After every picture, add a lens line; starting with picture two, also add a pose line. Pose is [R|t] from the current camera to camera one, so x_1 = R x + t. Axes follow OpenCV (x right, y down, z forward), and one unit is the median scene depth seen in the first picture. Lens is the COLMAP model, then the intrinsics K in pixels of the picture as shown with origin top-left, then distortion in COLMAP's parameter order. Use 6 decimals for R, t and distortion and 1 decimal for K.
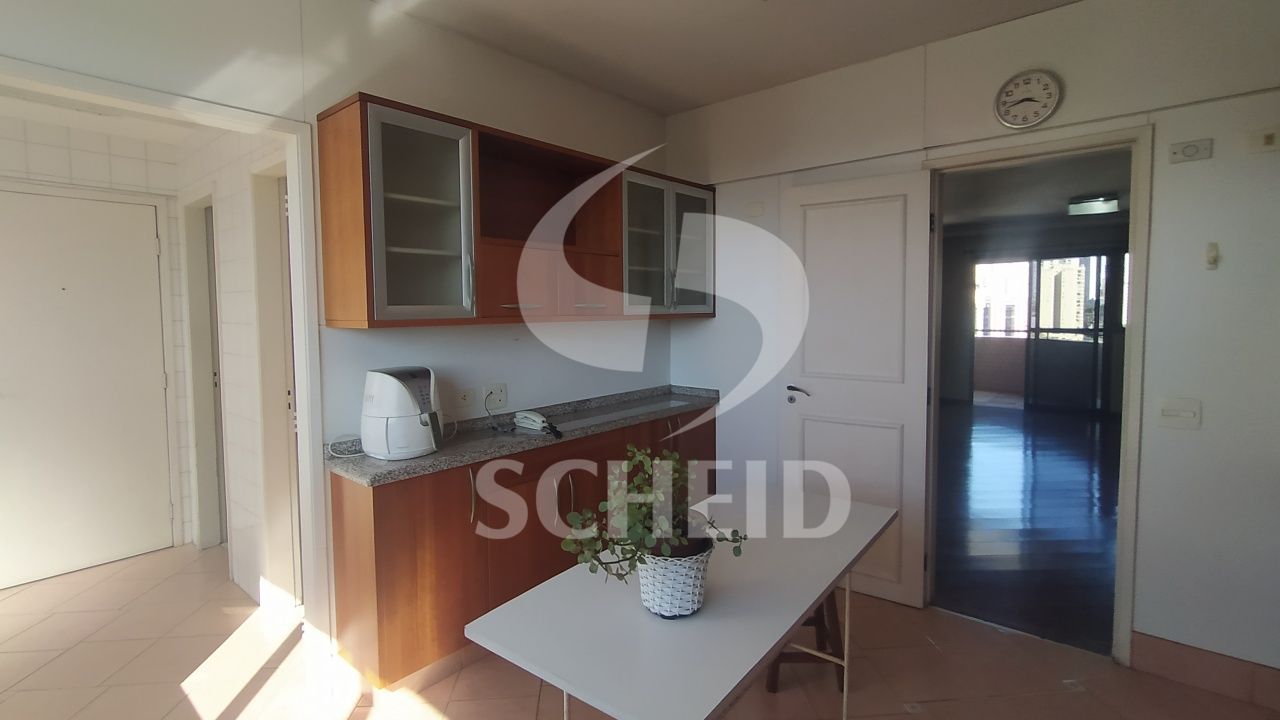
lens RADIAL K [[588.9, 0, 632.2], [0, 588.9, 339.2], [0, 0, 1]] dist [0.001757, 0.006192]
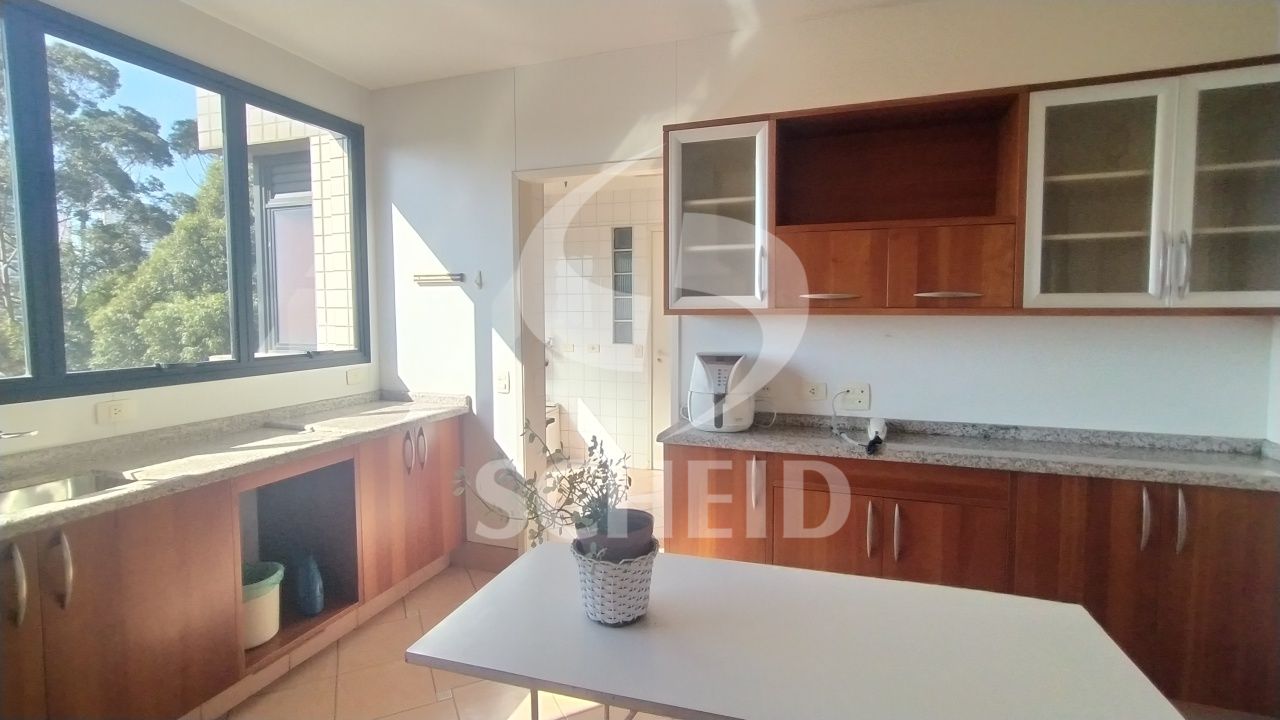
lens RADIAL K [[588.9, 0, 632.2], [0, 588.9, 339.2], [0, 0, 1]] dist [0.001757, 0.006192]
pose [[0.377649, 0.050989, -0.924544, 0.430950], [-0.053722, 0.998007, 0.033096, -0.003292], [0.924389, 0.037169, 0.379635, 0.304779]]
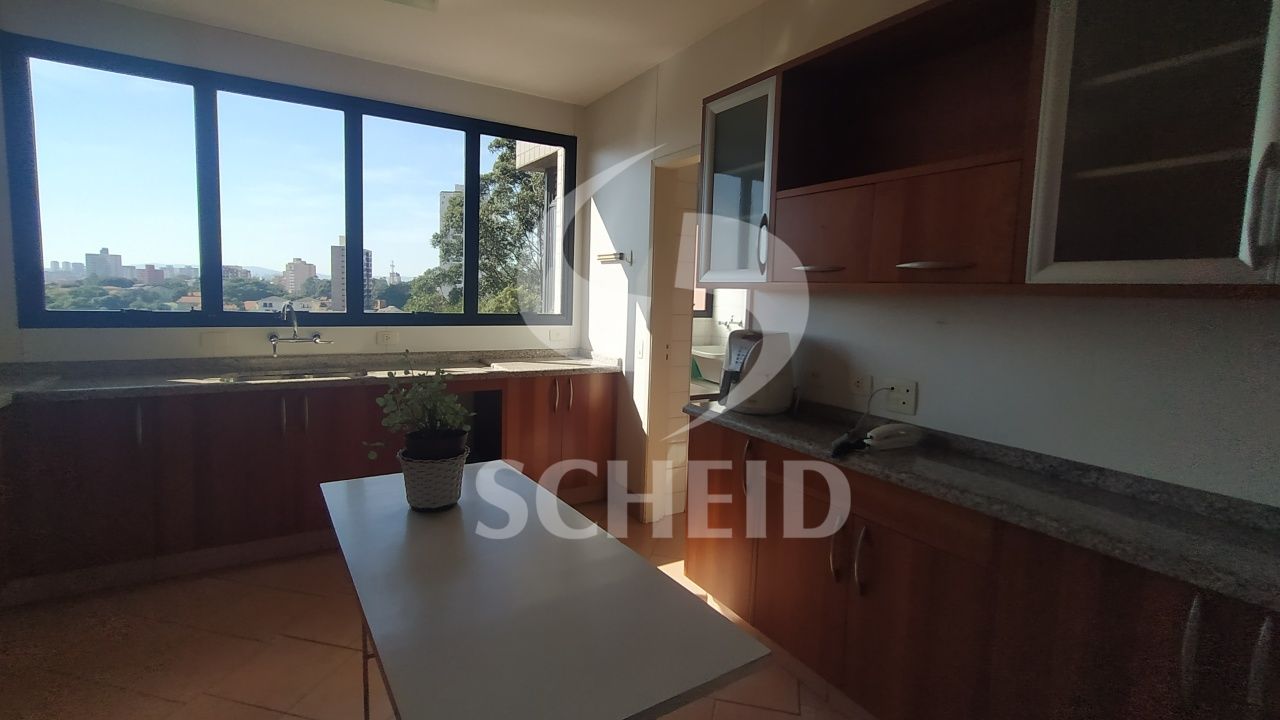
lens RADIAL K [[588.9, 0, 632.2], [0, 588.9, 339.2], [0, 0, 1]] dist [0.001757, 0.006192]
pose [[-0.313126, 0.075917, -0.946672, 0.505617], [-0.078851, 0.991280, 0.105576, -0.021847], [0.946432, 0.107705, -0.304410, 0.819798]]
